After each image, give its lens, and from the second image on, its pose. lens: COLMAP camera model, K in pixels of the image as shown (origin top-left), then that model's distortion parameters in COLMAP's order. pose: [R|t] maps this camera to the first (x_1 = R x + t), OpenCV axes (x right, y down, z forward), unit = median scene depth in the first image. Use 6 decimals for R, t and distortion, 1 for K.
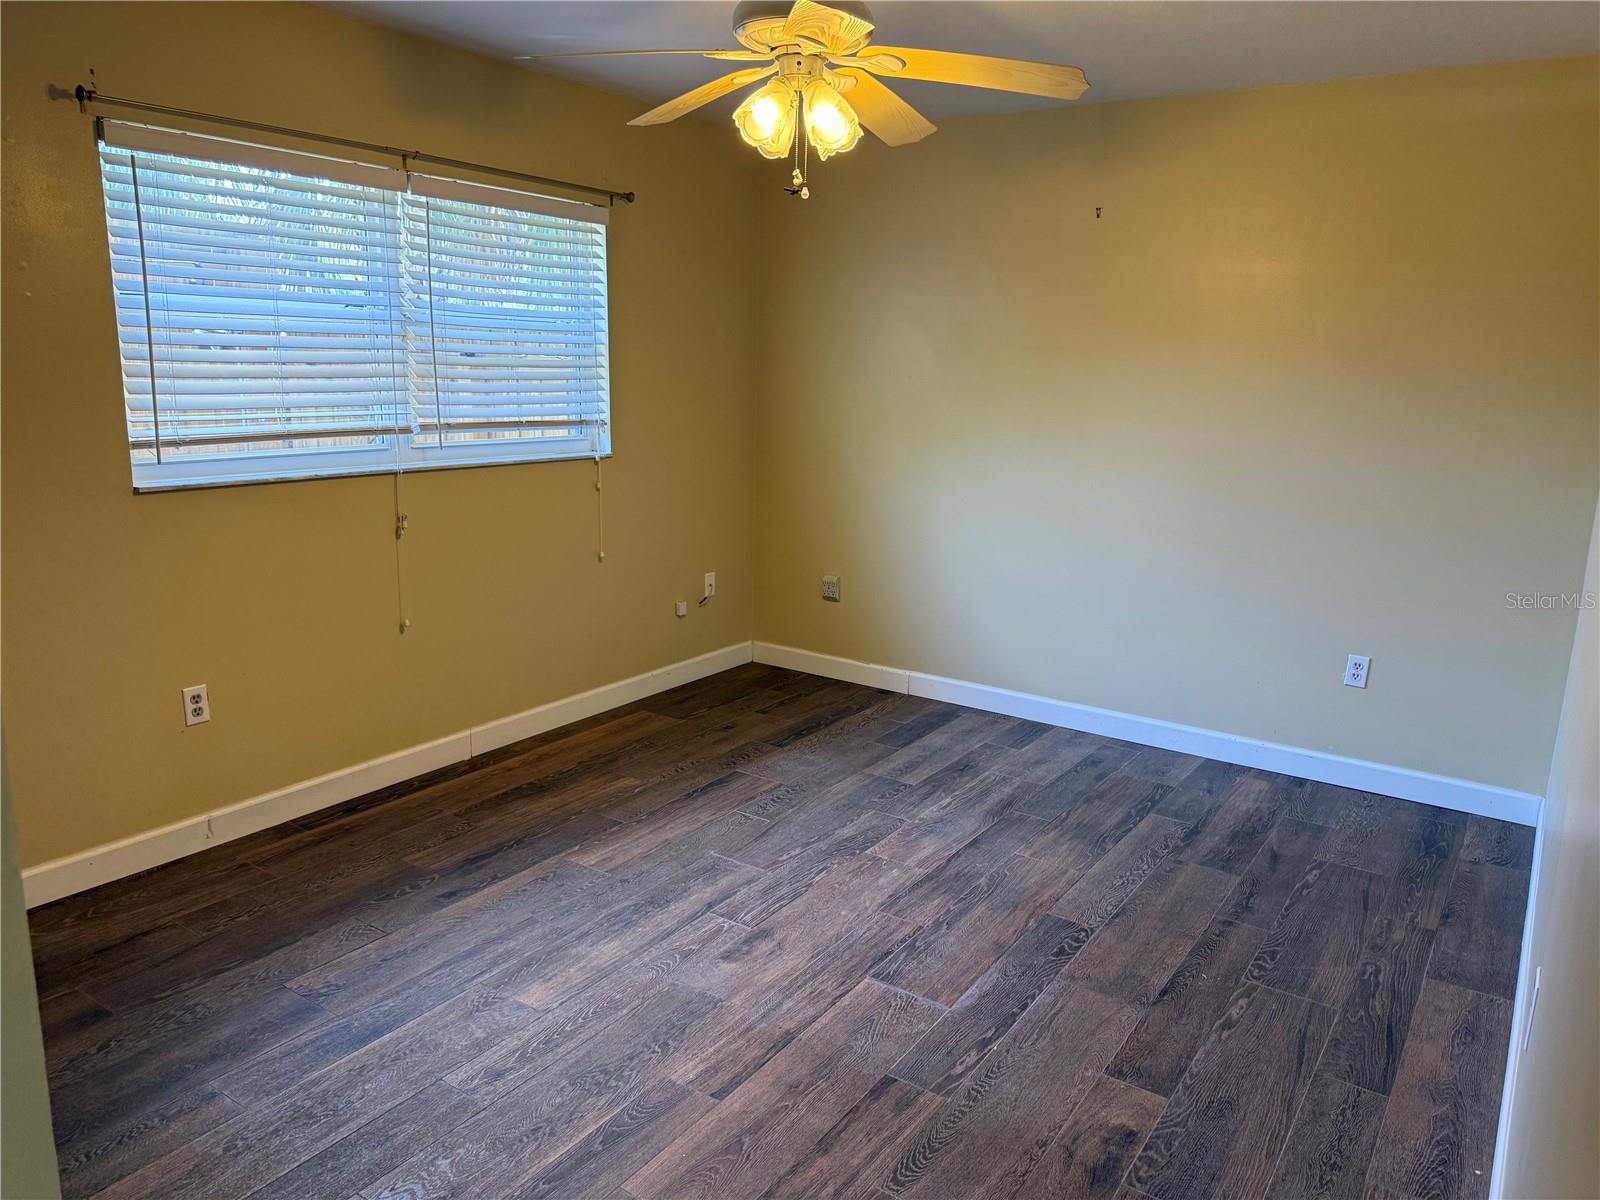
lens RADIAL K [[1121.1, 0, 800.3], [0, 1121.1, 602.6], [0, 0, 1]] dist [0.036541, -0.013836]
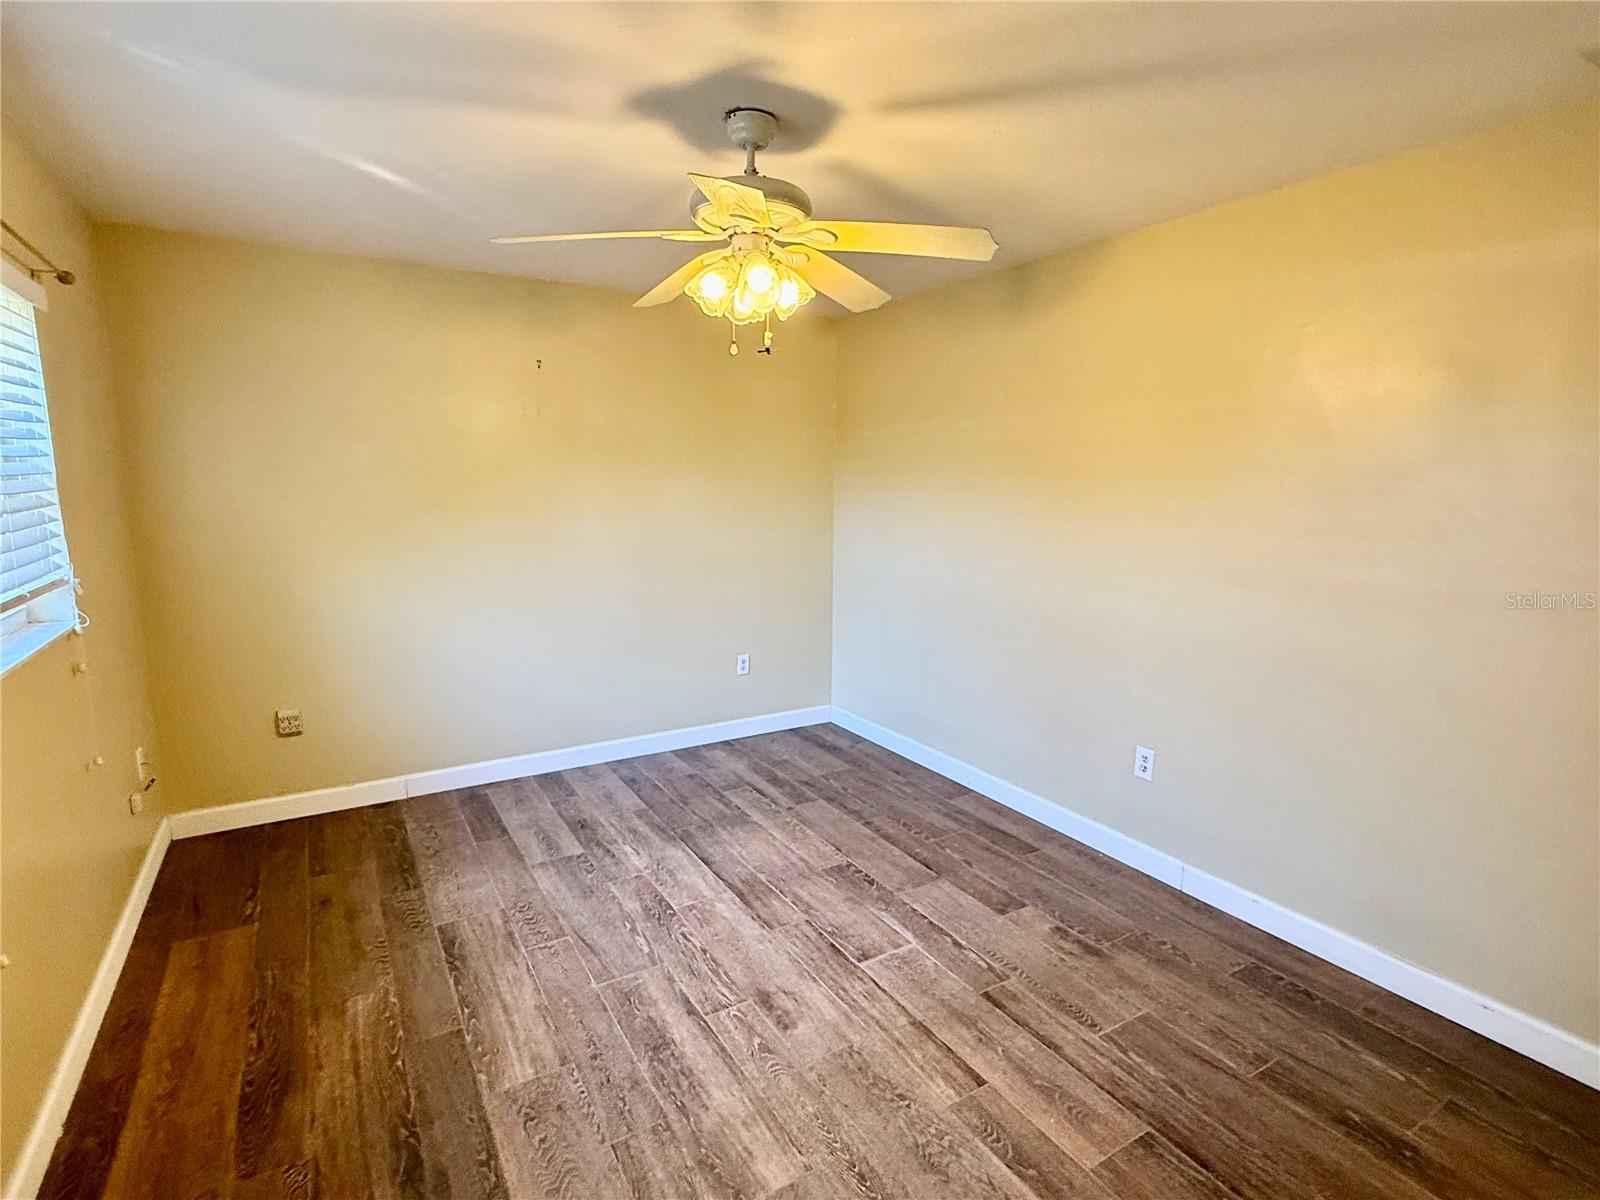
lens RADIAL K [[809.1, 0, 800.2], [0, 809.1, 598.2], [0, 0, 1]] dist [-0.000973, -0.001461]
pose [[0.415635, -0.162281, 0.894937, -0.527966], [0.197659, 0.976554, 0.085282, -0.122214], [-0.887794, 0.141446, 0.437966, 0.432526]]
